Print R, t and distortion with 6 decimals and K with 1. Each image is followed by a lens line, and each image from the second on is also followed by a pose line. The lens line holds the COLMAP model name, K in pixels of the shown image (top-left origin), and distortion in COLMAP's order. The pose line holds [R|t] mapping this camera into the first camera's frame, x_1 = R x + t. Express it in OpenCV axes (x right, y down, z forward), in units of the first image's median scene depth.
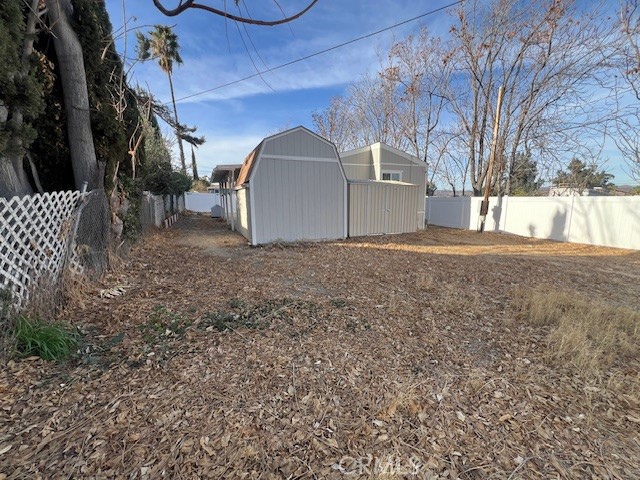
lens RADIAL K [[255.8, 0, 320.3], [0, 255.8, 238.1], [0, 0, 1]] dist [-0.000005, 0.000142]
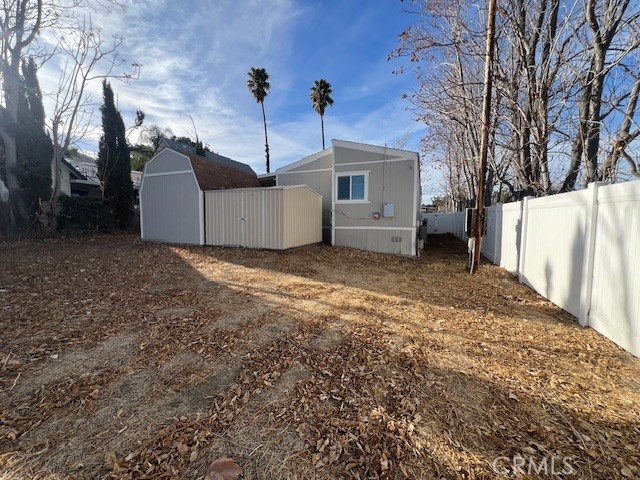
lens RADIAL K [[255.8, 0, 320.3], [0, 255.8, 238.1], [0, 0, 1]] dist [-0.000005, 0.000142]
pose [[0.695391, 0.070825, -0.715133, 0.790710], [-0.120442, 0.992542, -0.018818, -0.039291], [0.708467, 0.099219, 0.698735, 0.402901]]
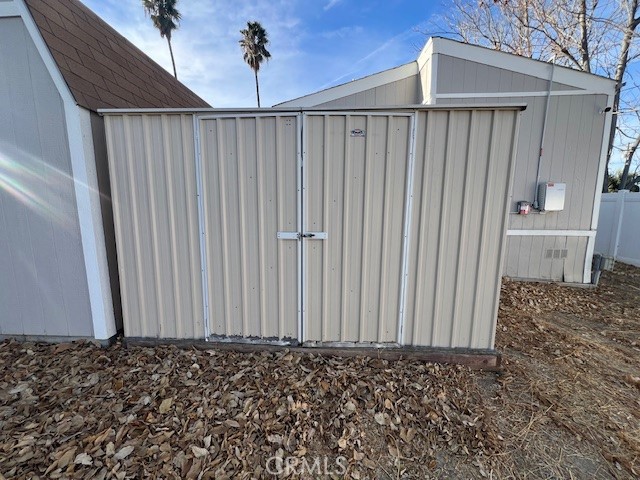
lens RADIAL K [[255.8, 0, 320.3], [0, 255.8, 238.1], [0, 0, 1]] dist [-0.000005, 0.000142]
pose [[0.889784, 0.072262, -0.450625, 0.257705], [-0.075769, 0.997072, 0.010281, -0.077550], [0.450049, 0.024996, 0.892654, 0.577976]]
